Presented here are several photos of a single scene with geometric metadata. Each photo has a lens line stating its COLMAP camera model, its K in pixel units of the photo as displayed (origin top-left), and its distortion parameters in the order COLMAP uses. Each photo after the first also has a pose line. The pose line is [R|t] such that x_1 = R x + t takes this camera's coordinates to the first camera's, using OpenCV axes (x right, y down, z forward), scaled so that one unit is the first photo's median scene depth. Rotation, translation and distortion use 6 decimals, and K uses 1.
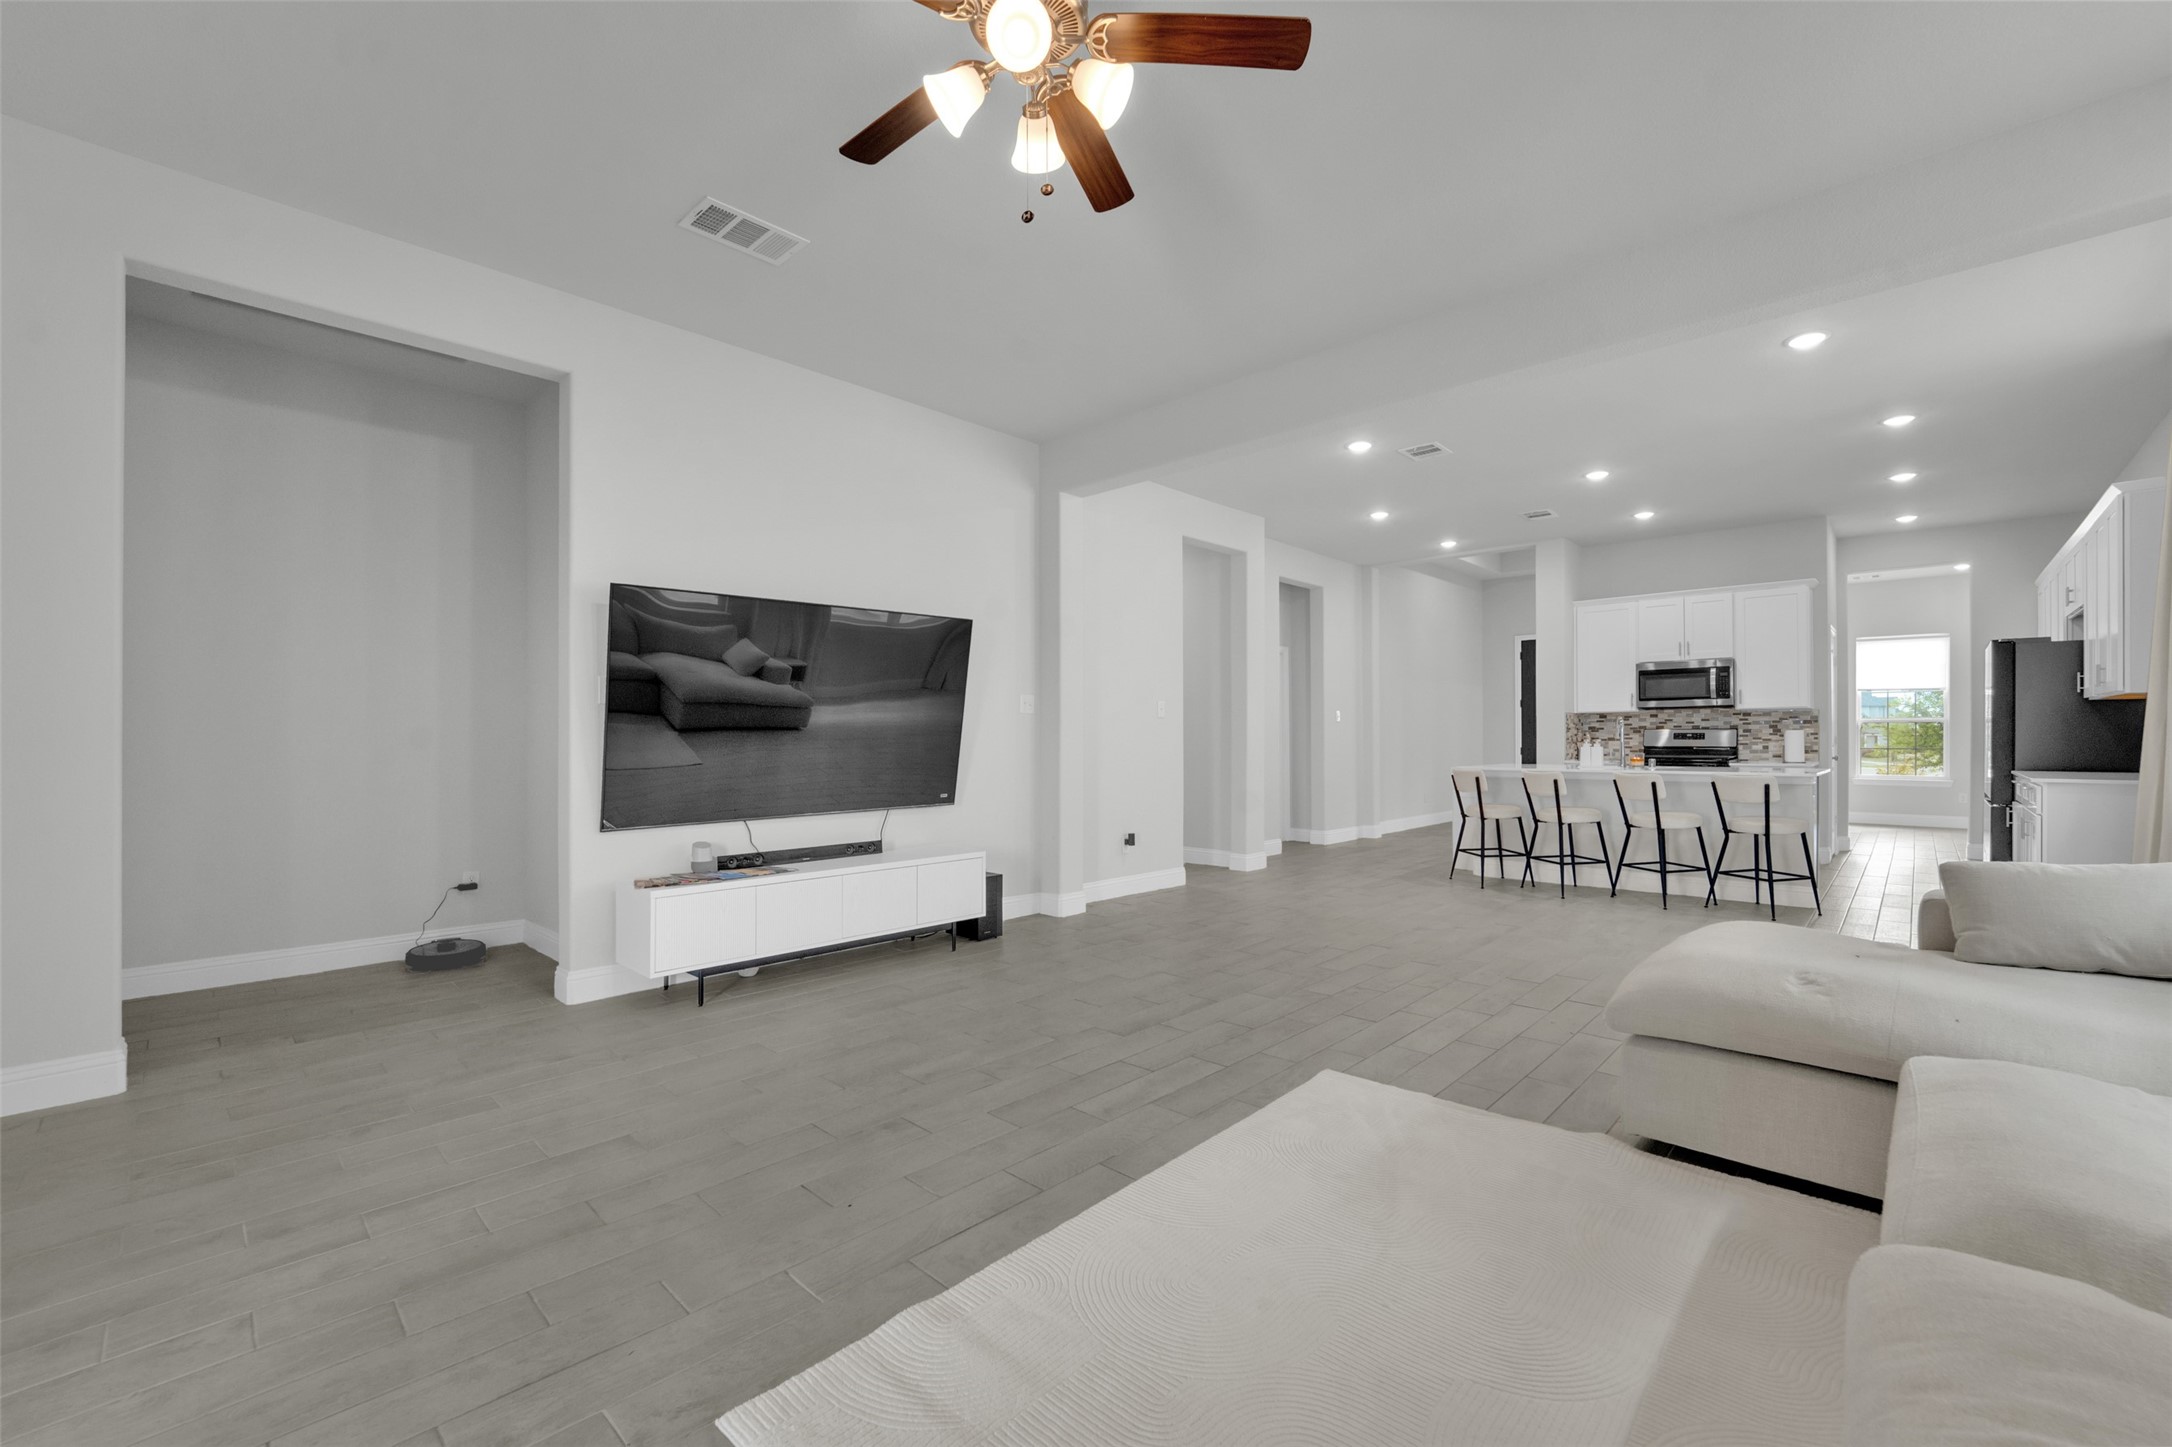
lens RADIAL K [[919.7, 0, 1080.6], [0, 919.7, 749.0], [0, 0, 1]] dist [-0.010195, 0.000112]
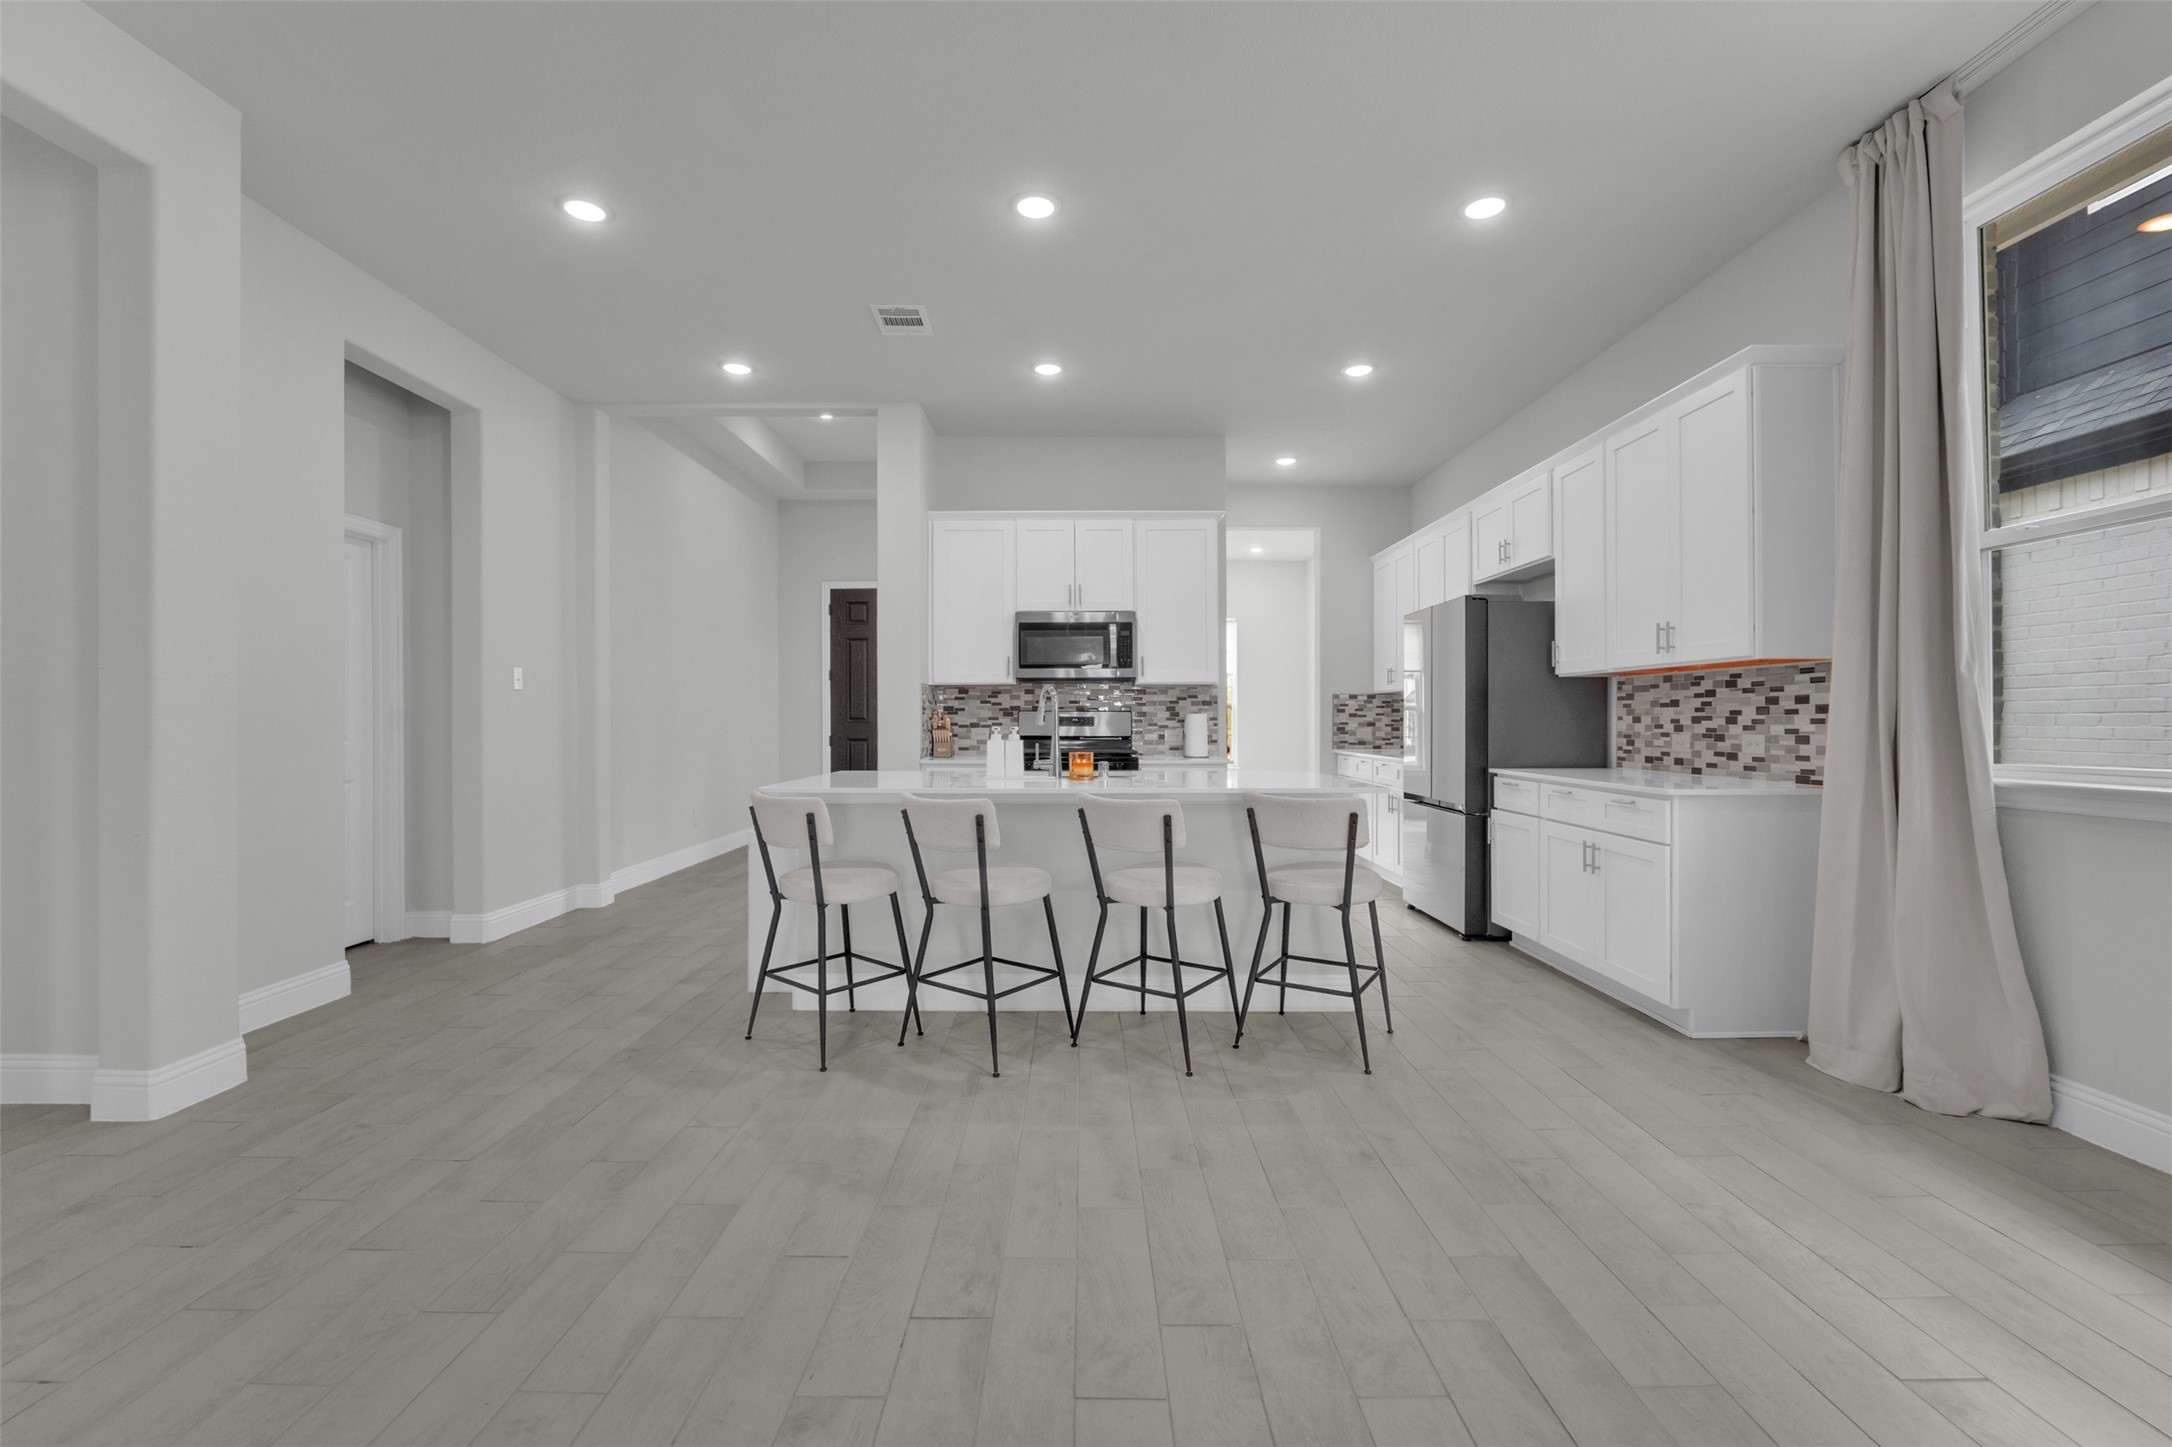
lens RADIAL K [[919.7, 0, 1080.3], [0, 919.7, 724.1], [0, 0, 1]] dist [-0.010195, 0.000112]
pose [[0.730684, 0.002913, 0.682710, 0.188051], [0.003797, 0.999958, -0.008331, -0.005998], [-0.682705, 0.008679, 0.730642, 0.489377]]
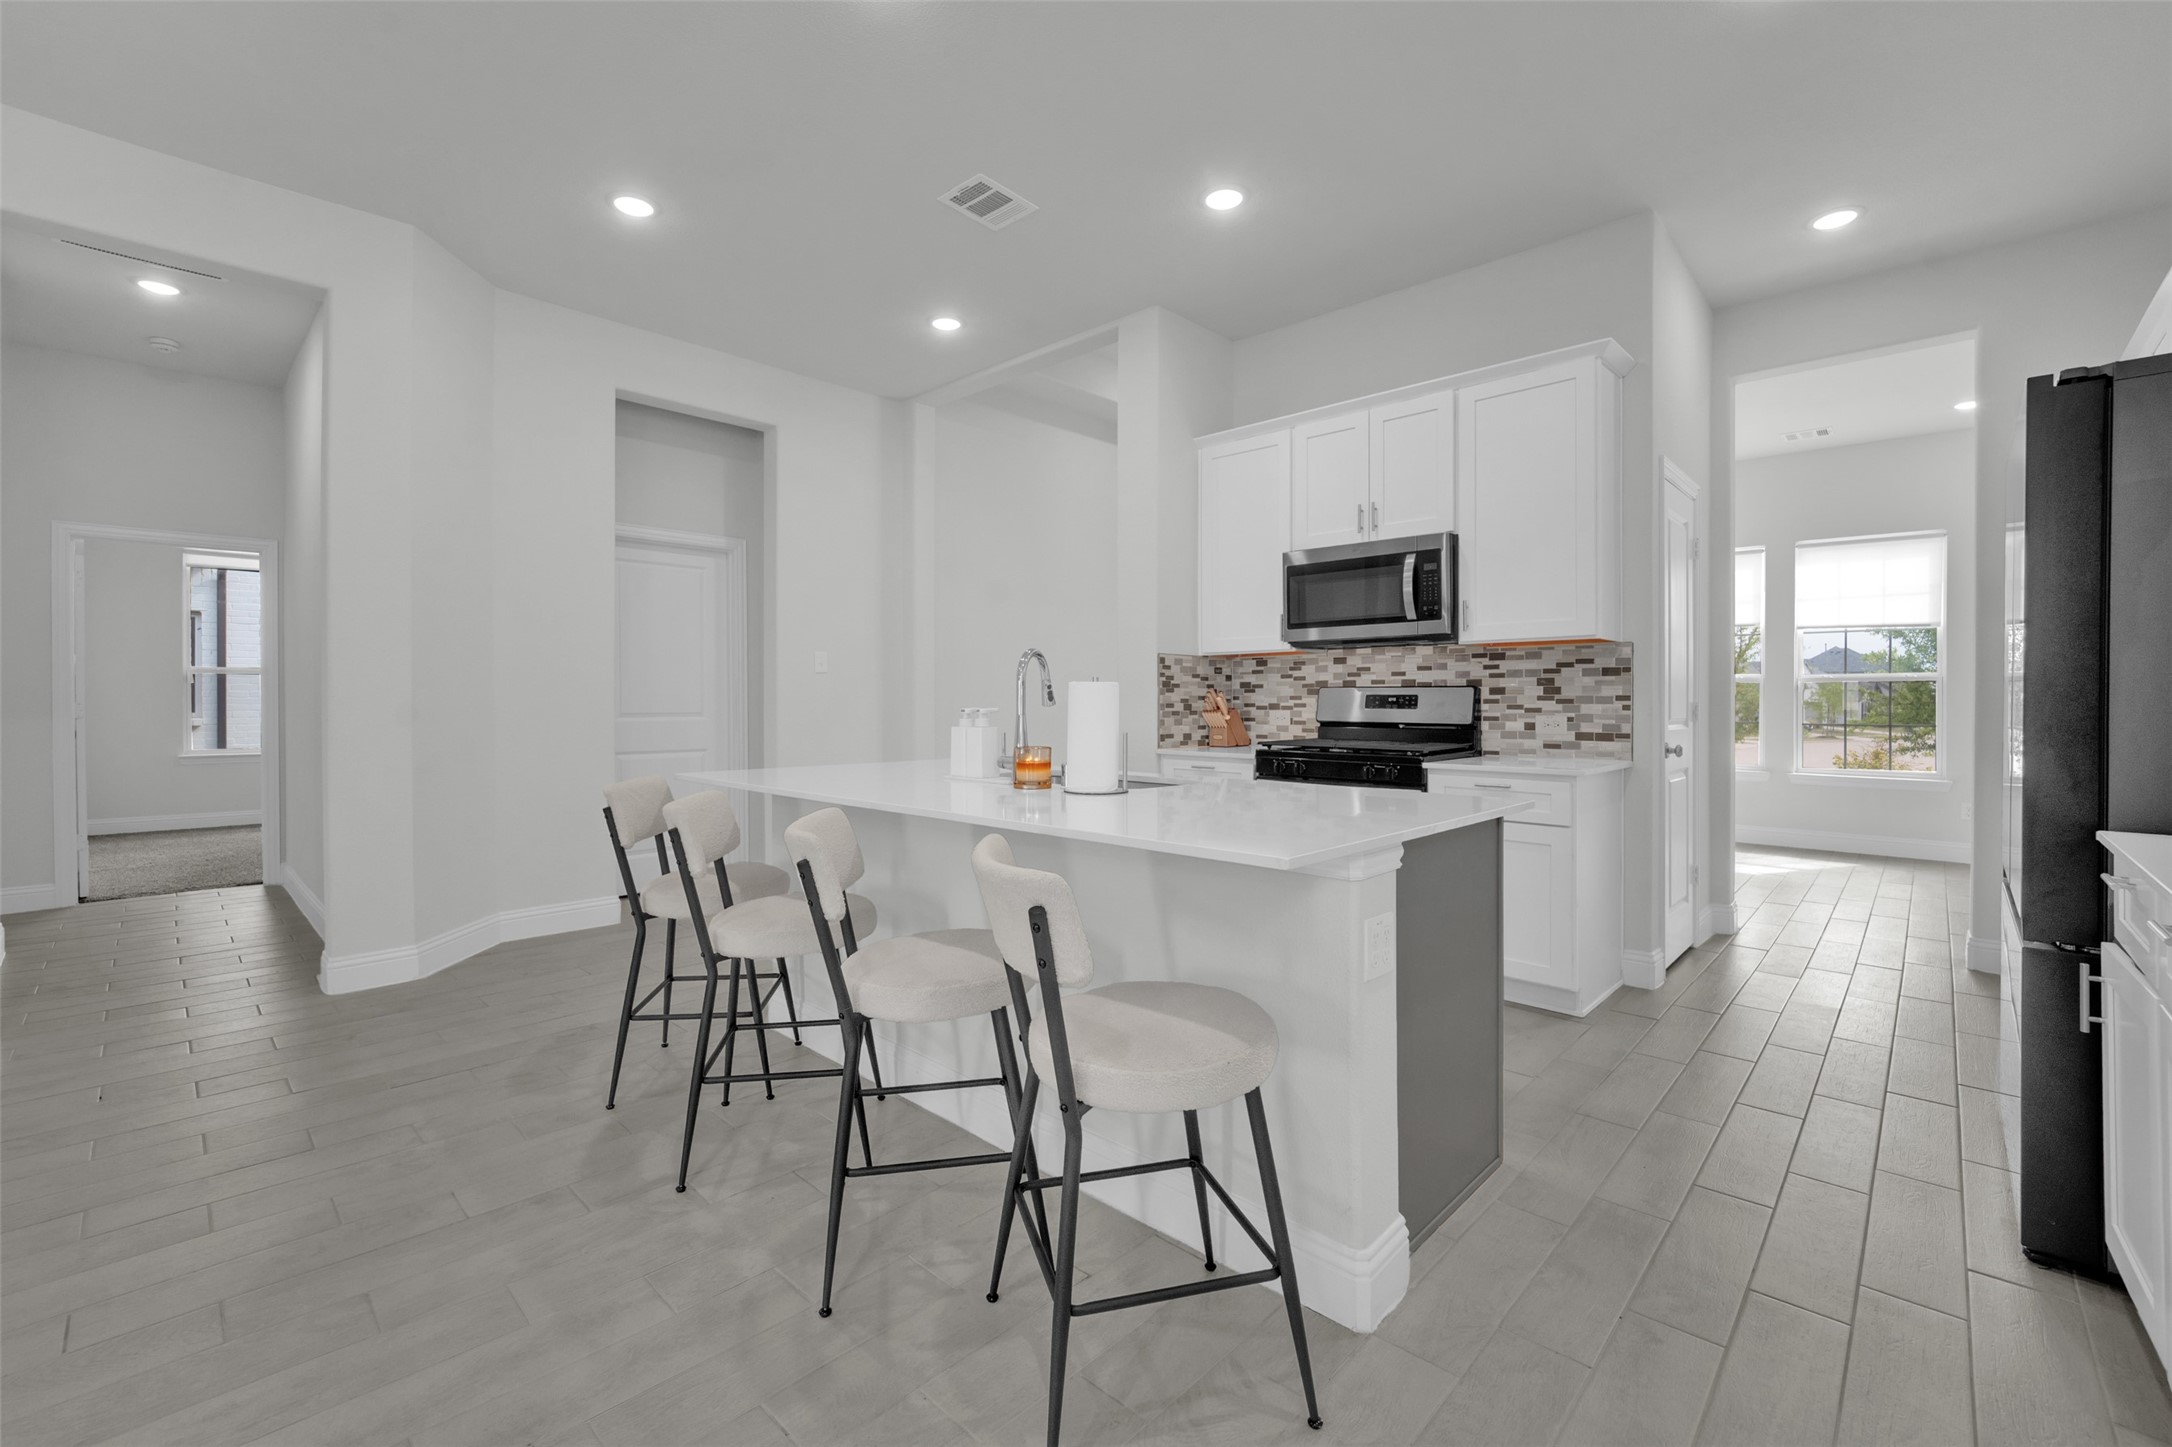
lens RADIAL K [[919.7, 0, 1082.3], [0, 919.7, 714.5], [0, 0, 1]] dist [-0.010195, 0.000112]
pose [[0.999888, 0.007317, -0.013023, 0.515296], [-0.007271, 0.999967, 0.003592, -0.007754], [0.013049, -0.003496, 0.999909, 0.517486]]
